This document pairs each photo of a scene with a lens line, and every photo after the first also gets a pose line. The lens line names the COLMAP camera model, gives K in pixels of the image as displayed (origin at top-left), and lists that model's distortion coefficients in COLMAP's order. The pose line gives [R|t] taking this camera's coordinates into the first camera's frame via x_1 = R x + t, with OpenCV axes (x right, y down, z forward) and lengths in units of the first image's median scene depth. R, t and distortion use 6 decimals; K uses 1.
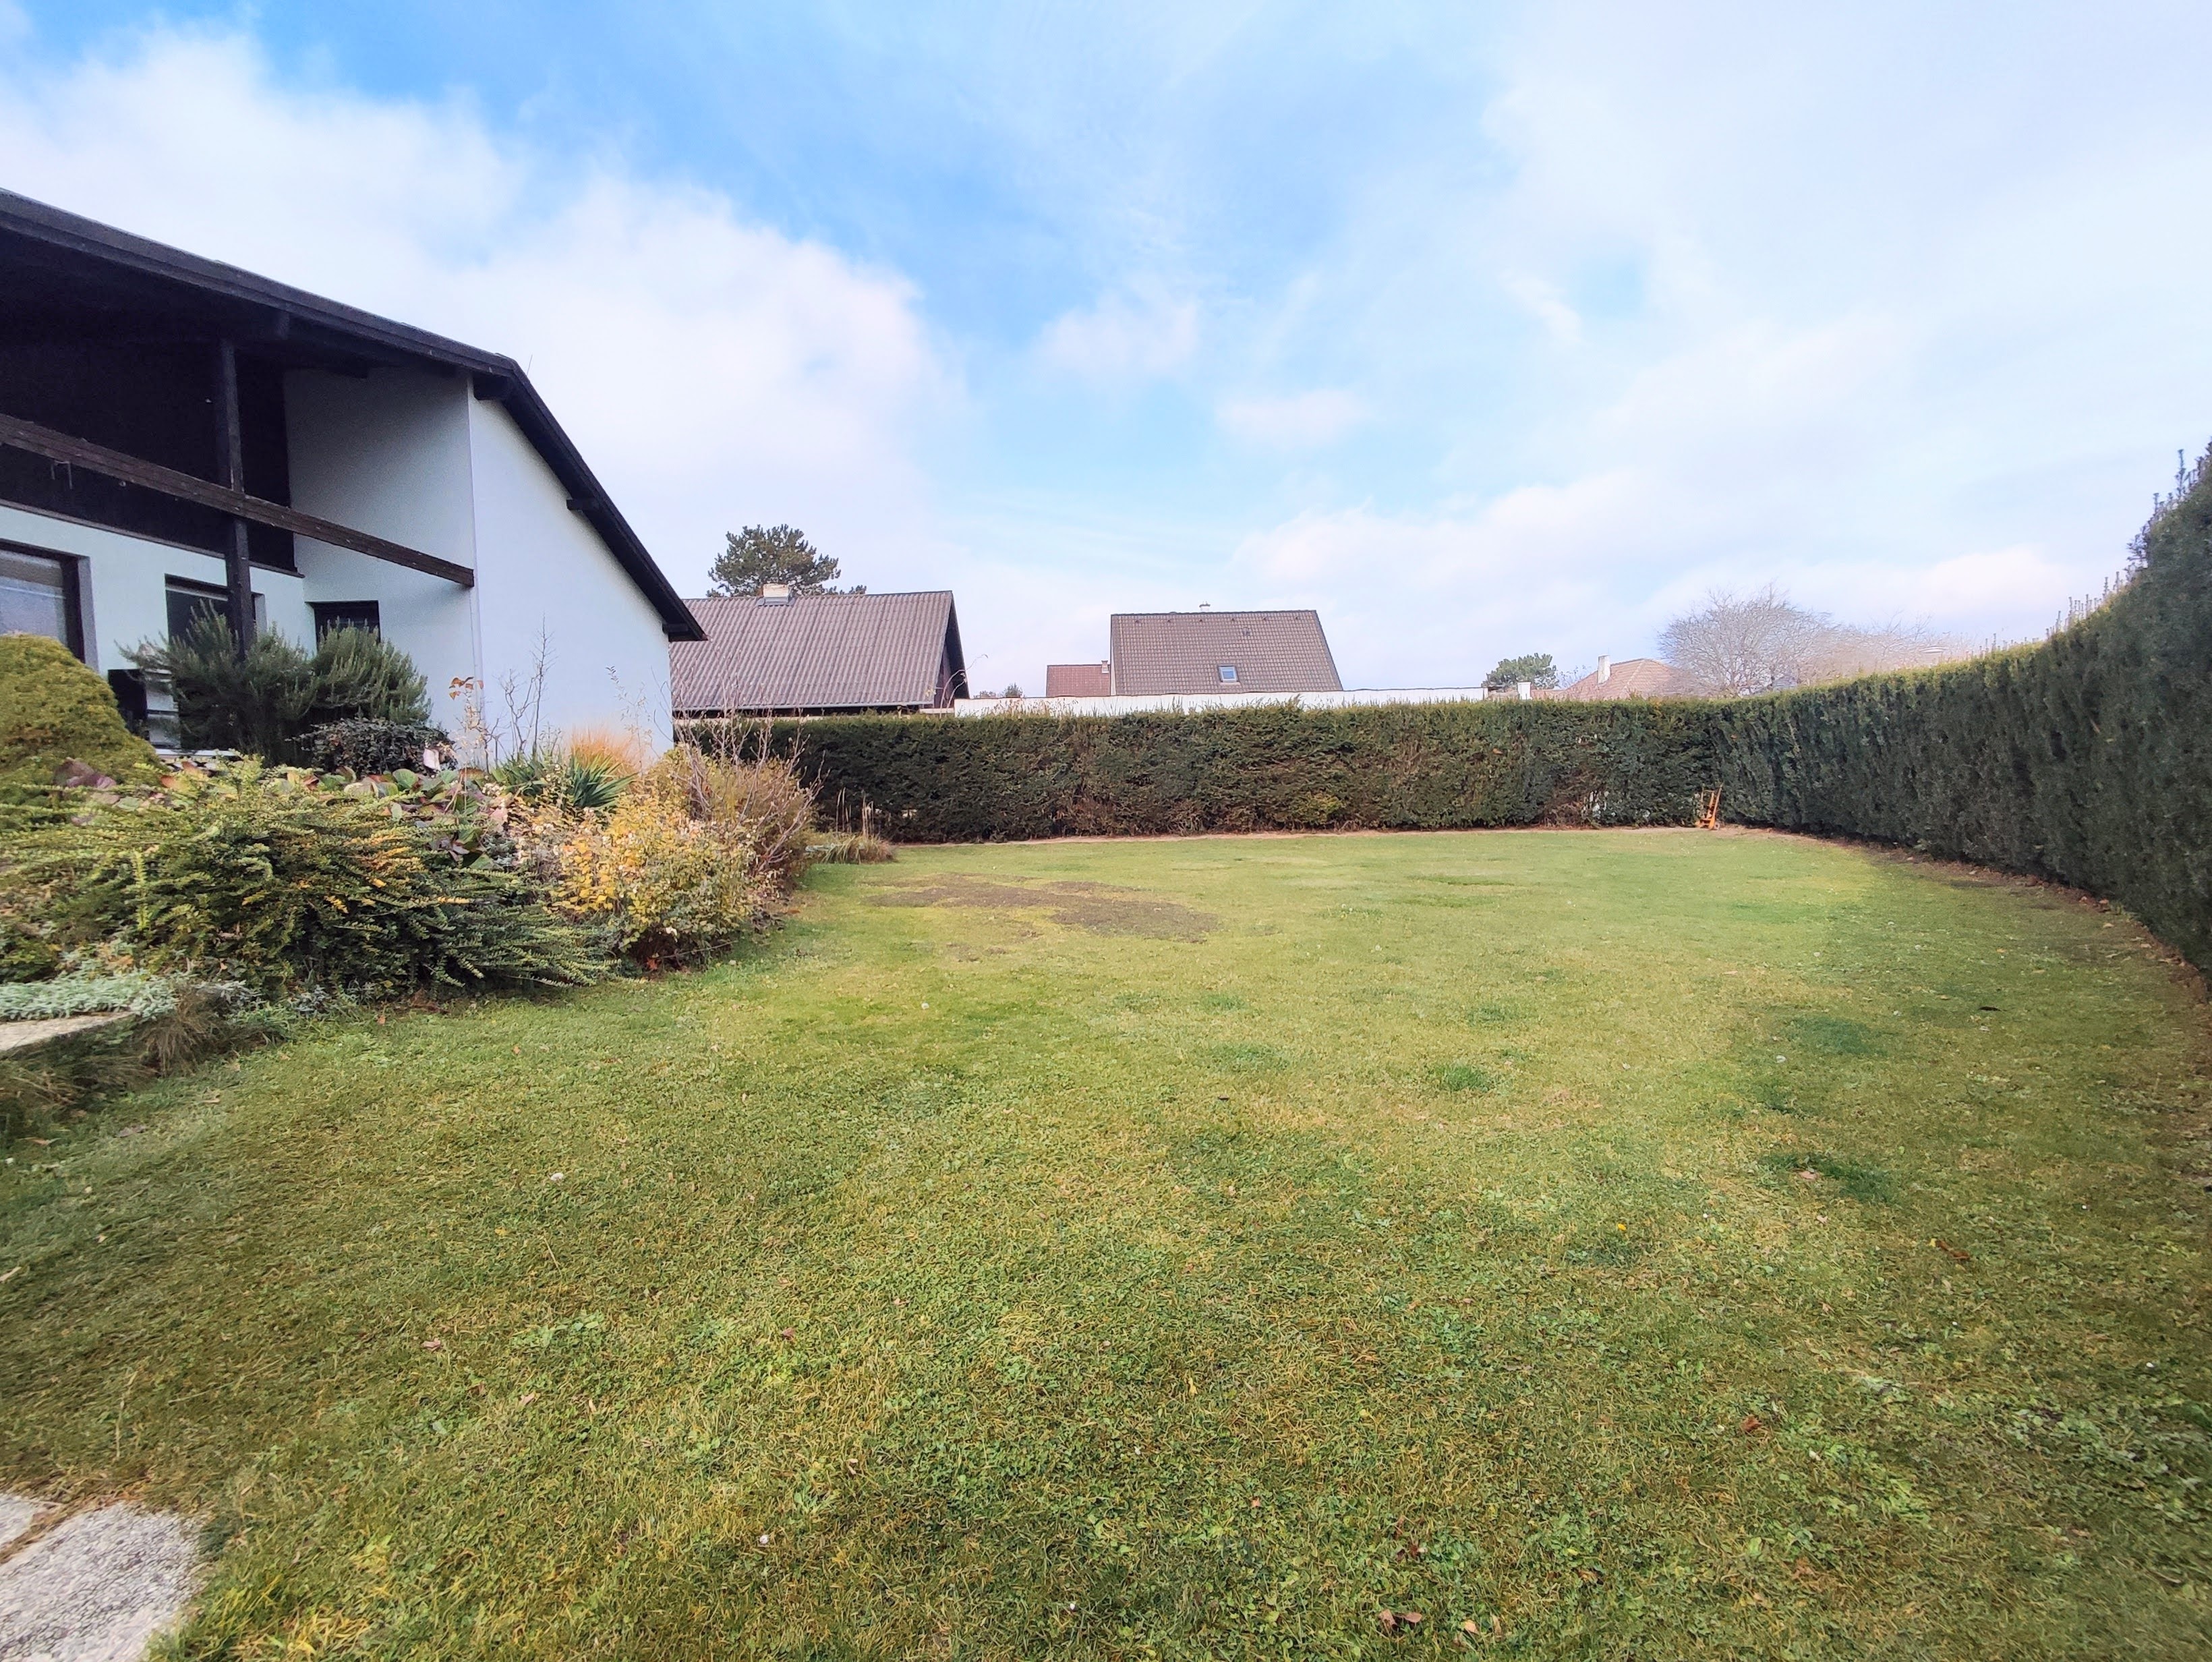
lens RADIAL K [[995.7, 0, 1106.0], [0, 995.7, 831.0], [0, 0, 1]] dist [-0.000437, 0.000190]
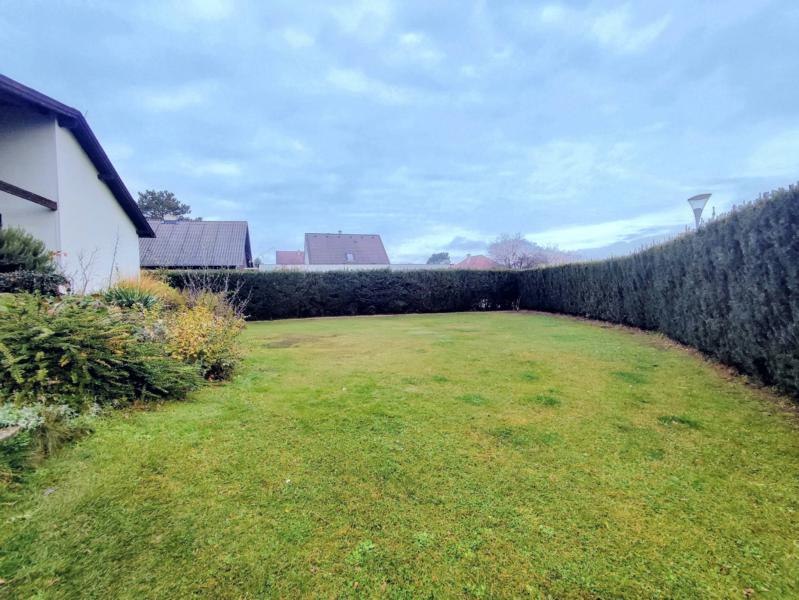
lens RADIAL K [[359.6, 0, 399.5], [0, 359.6, 300.0], [0, 0, 1]] dist [-0.000437, 0.000190]
pose [[0.958883, -0.006466, 0.283727, -0.114585], [0.016628, 0.999303, -0.033422, -0.006792], [-0.283313, 0.036765, 0.958323, 0.028243]]
